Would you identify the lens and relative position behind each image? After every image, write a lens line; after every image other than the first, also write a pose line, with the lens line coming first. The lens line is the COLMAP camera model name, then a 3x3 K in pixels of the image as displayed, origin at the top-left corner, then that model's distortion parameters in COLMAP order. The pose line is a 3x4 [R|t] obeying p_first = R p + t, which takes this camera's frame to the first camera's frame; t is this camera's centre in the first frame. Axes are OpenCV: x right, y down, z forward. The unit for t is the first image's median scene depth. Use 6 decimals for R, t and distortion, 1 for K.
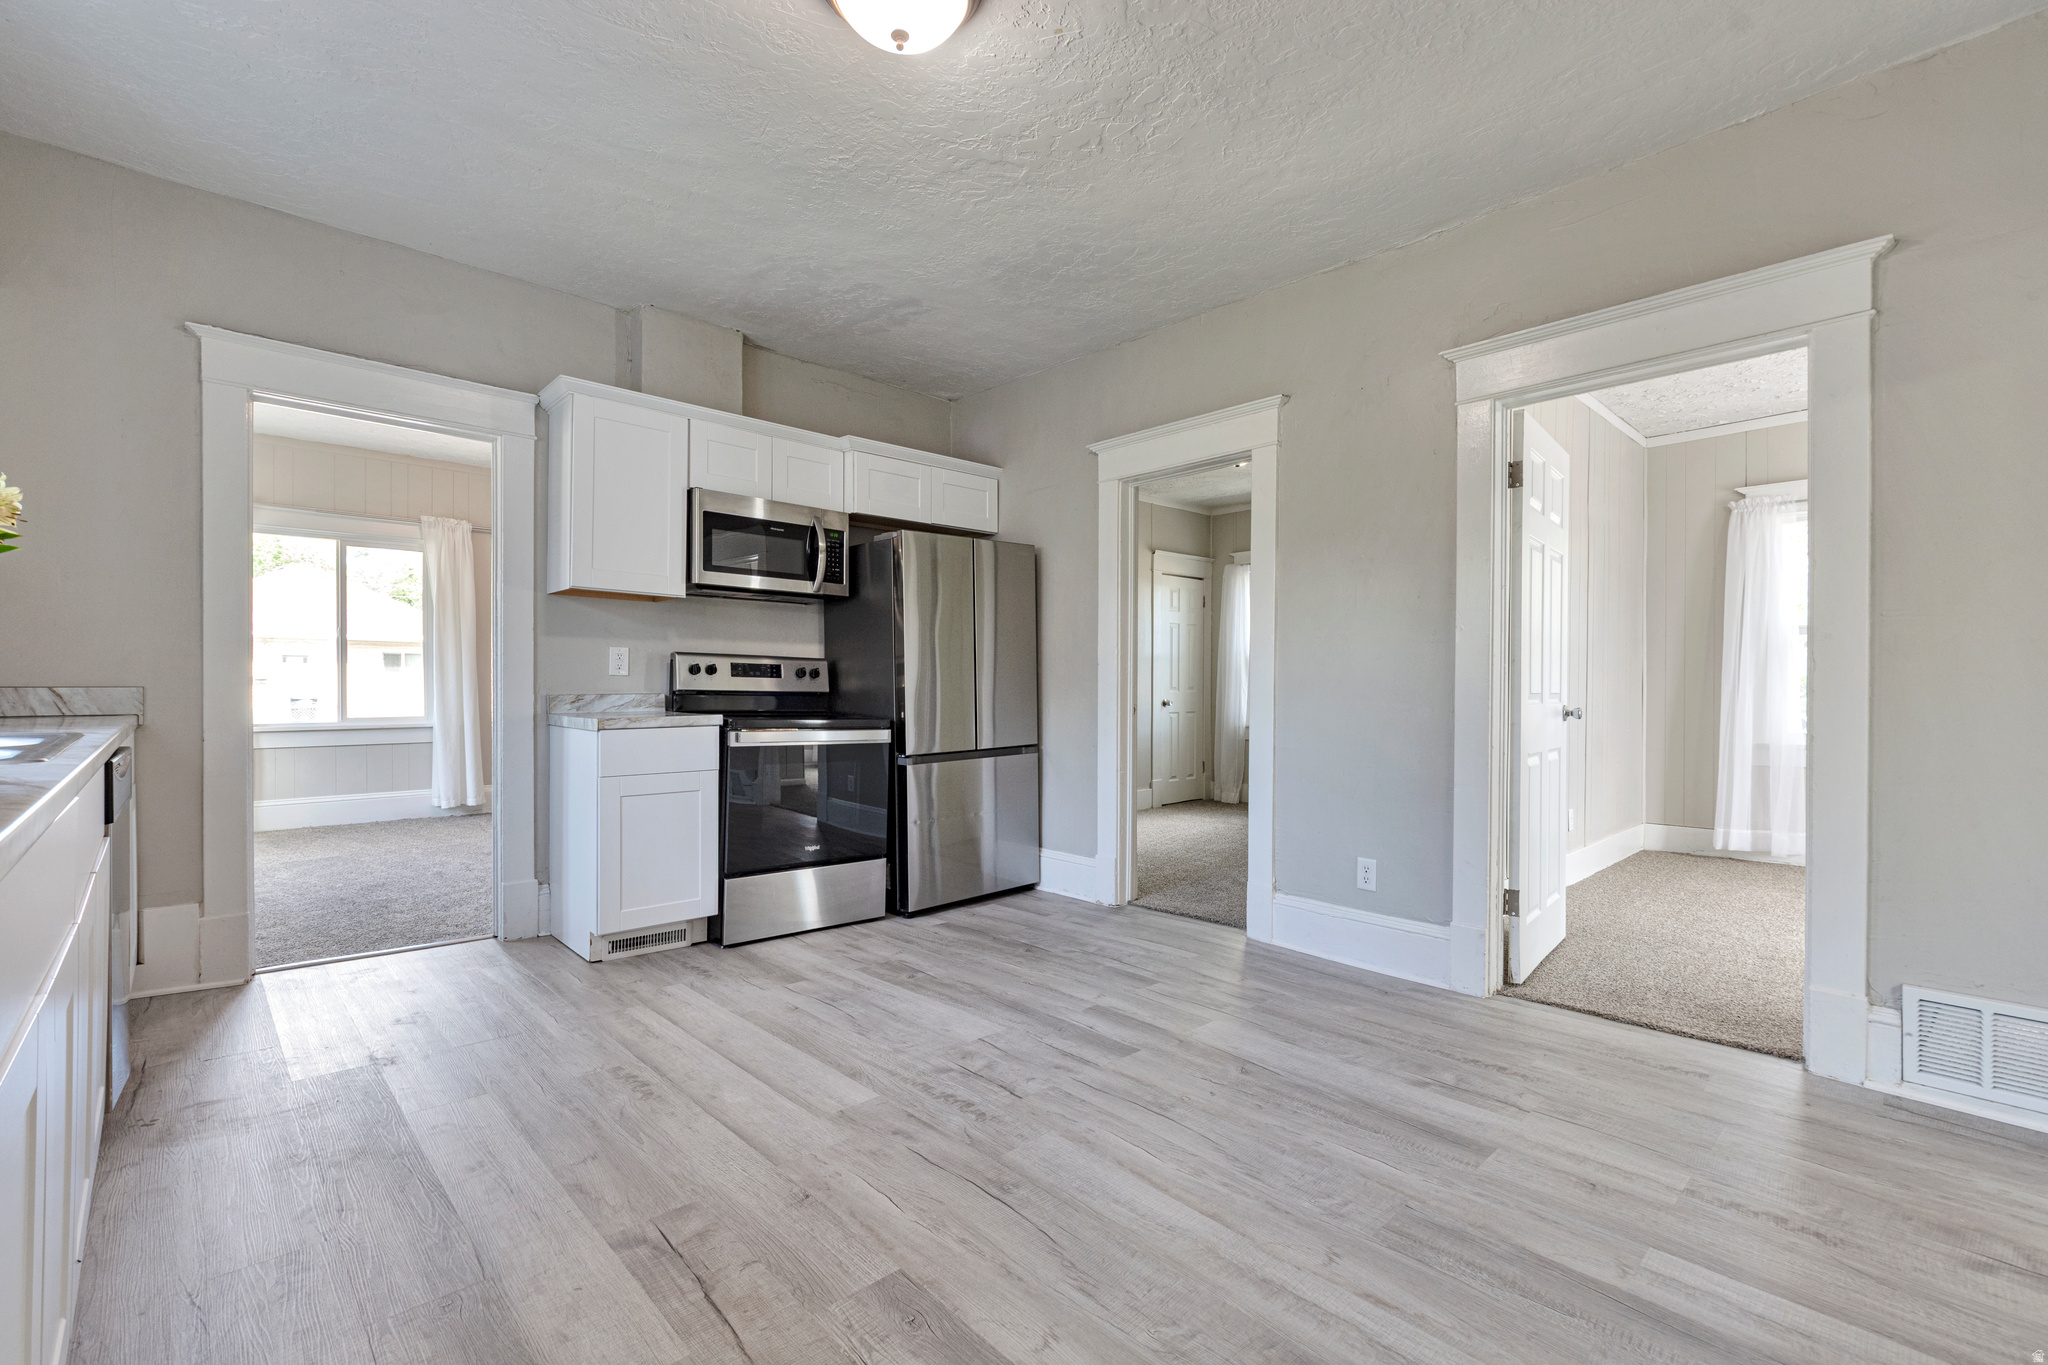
lens RADIAL K [[893.2, 0, 1025.8], [0, 893.2, 690.1], [0, 0, 1]] dist [-0.001439, 0.001485]
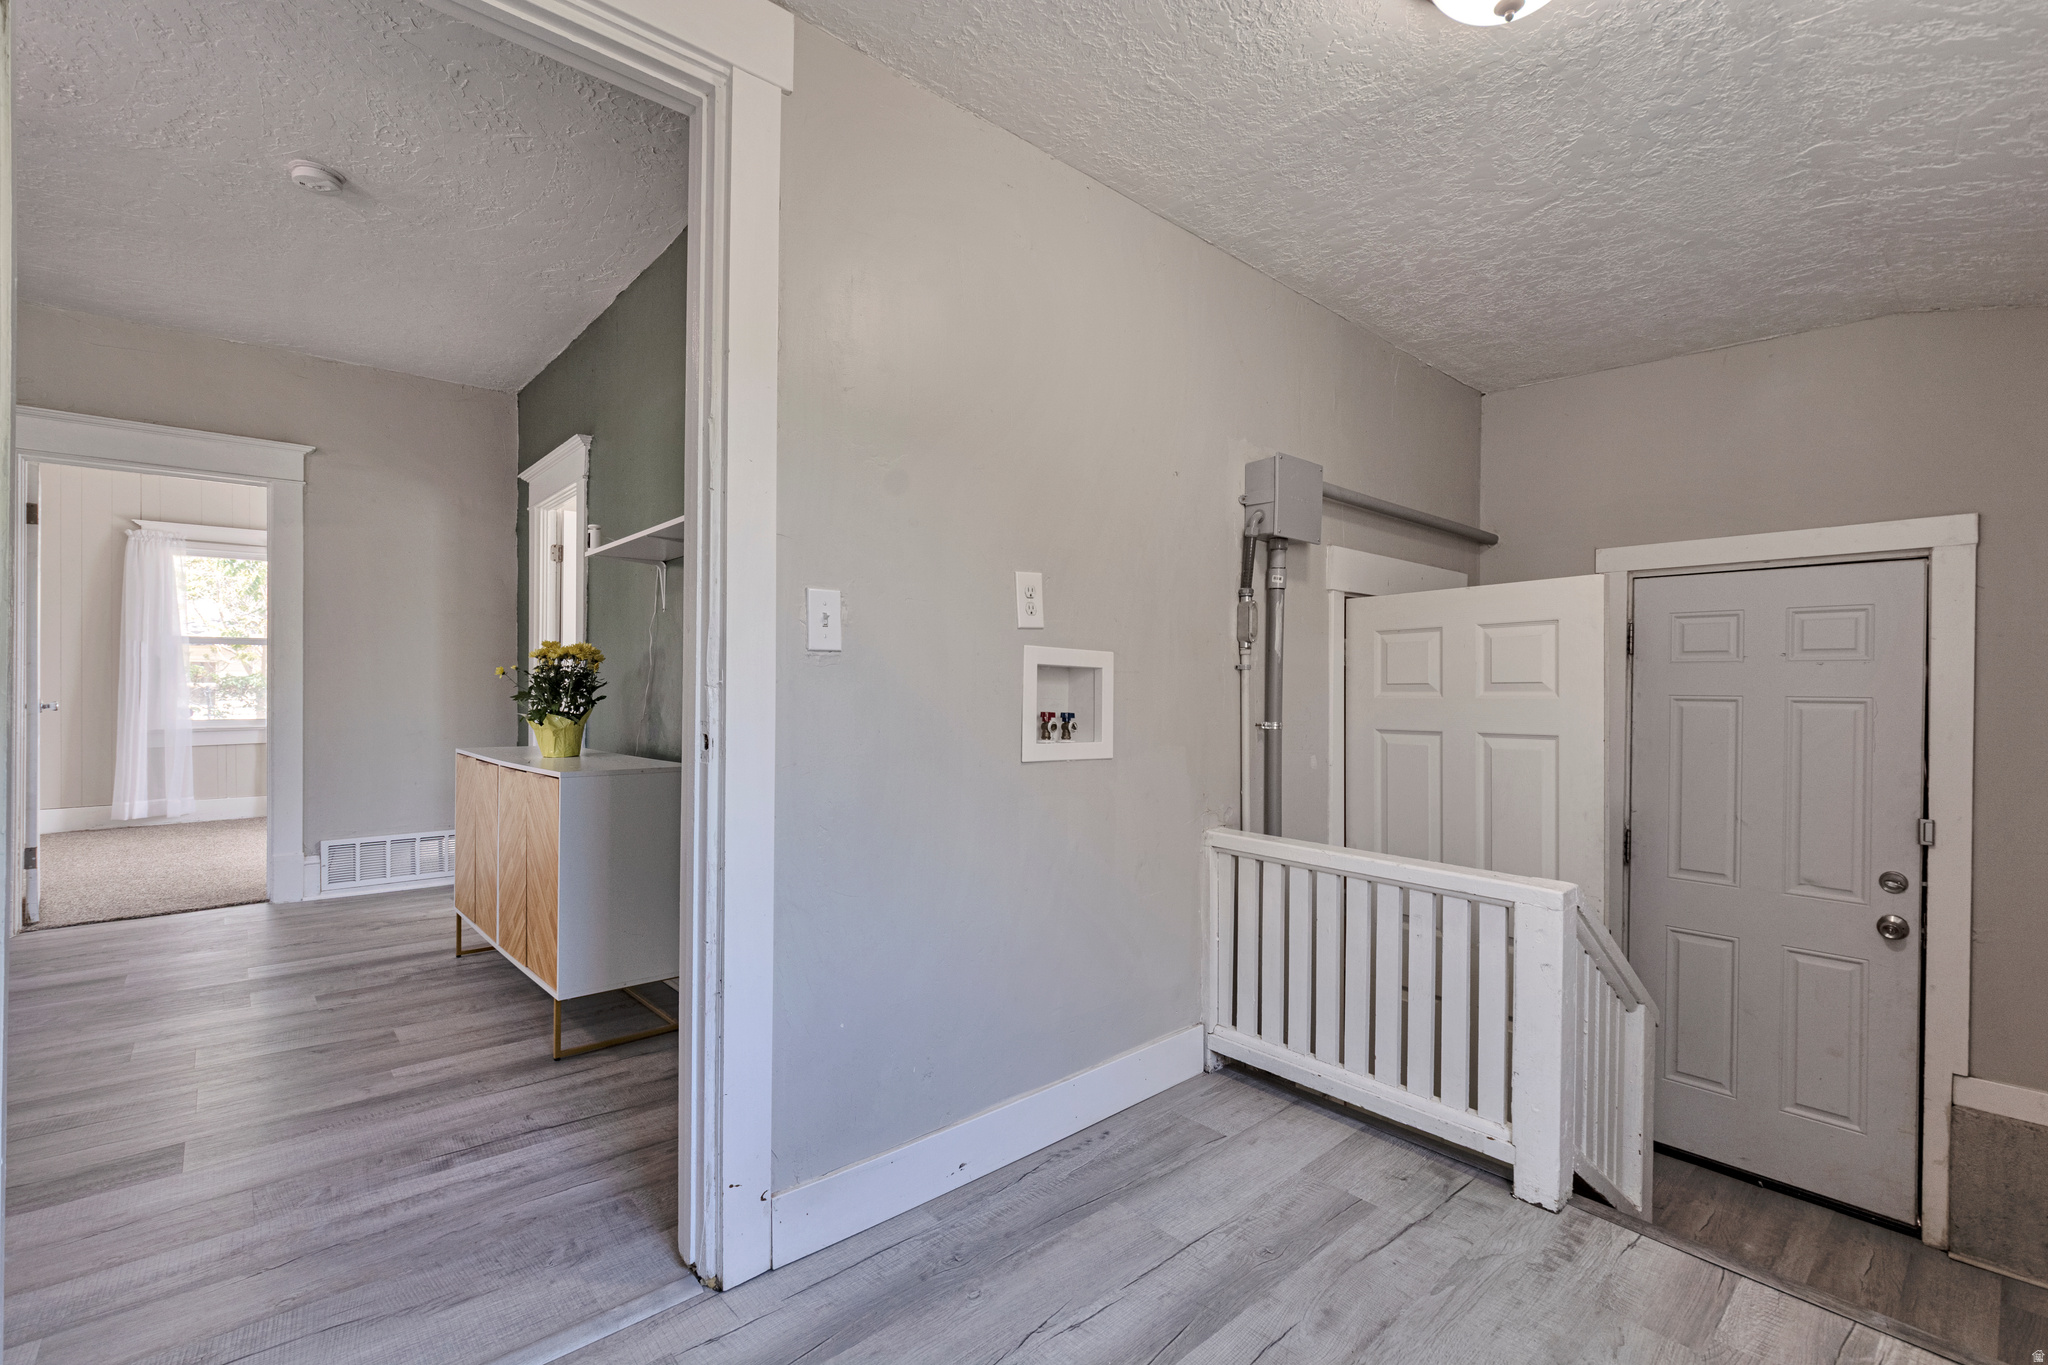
lens RADIAL K [[893.2, 0, 1037.4], [0, 893.2, 681.6], [0, 0, 1]] dist [-0.001439, 0.001485]
pose [[0.020527, -0.000582, 0.999789, -0.681285], [0.005204, 0.999986, 0.000476, -0.001735], [-0.999776, 0.005193, 0.020530, -0.434377]]
